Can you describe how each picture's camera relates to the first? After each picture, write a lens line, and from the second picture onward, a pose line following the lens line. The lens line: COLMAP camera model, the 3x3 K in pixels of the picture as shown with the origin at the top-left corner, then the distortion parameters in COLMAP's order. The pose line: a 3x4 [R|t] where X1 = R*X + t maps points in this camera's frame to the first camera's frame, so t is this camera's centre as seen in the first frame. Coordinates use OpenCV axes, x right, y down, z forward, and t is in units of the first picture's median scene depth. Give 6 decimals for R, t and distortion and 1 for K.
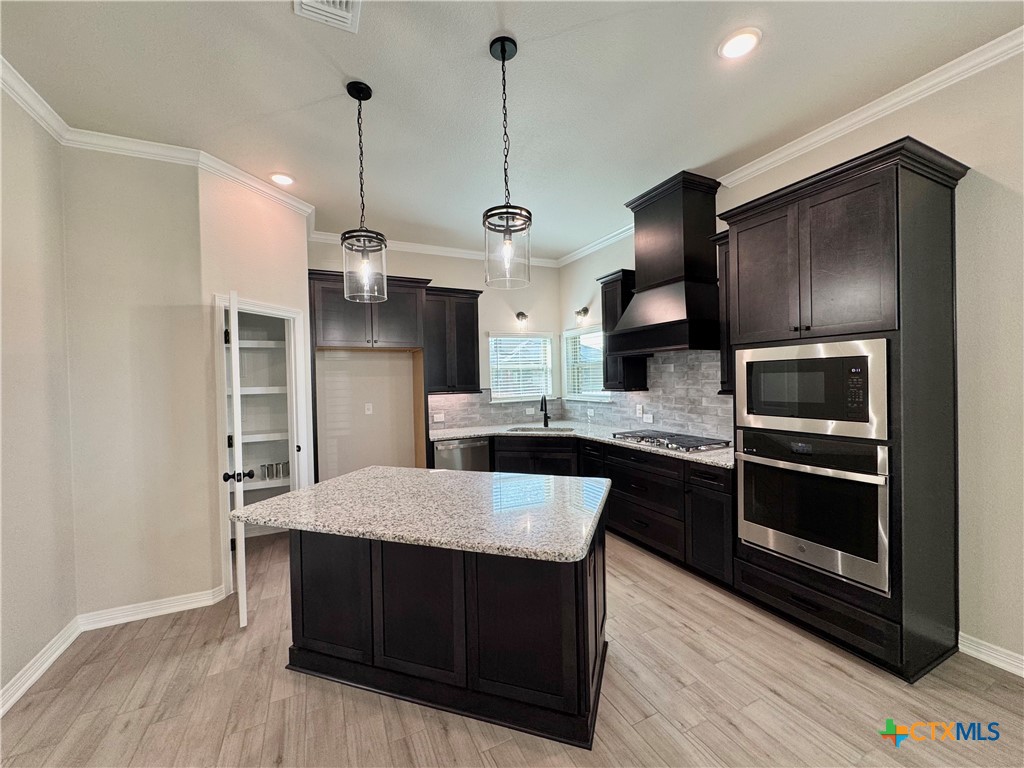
lens RADIAL K [[408.1, 0, 509.3], [0, 408.1, 385.7], [0, 0, 1]] dist [-0.003316, -0.000306]
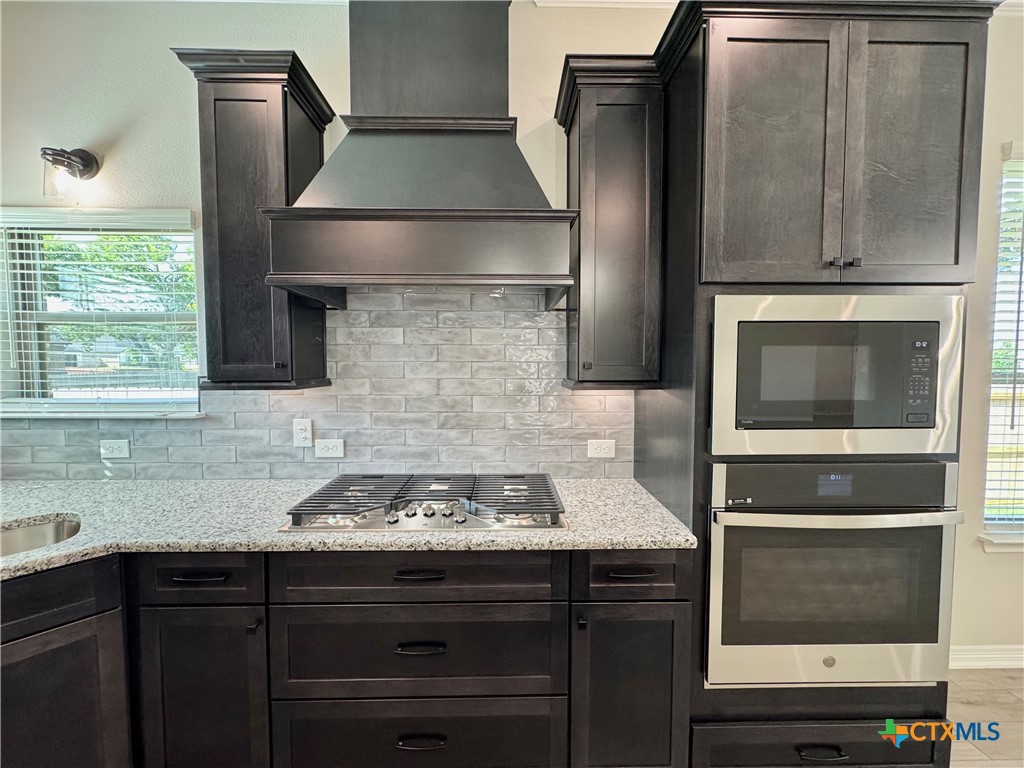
lens RADIAL K [[408.1, 0, 509.3], [0, 408.1, 385.7], [0, 0, 1]] dist [-0.003316, -0.000306]
pose [[0.414300, -0.024695, 0.909805, 0.021393], [0.005514, 0.999682, 0.024624, 0.002877], [-0.910124, -0.005185, 0.414304, 0.697131]]
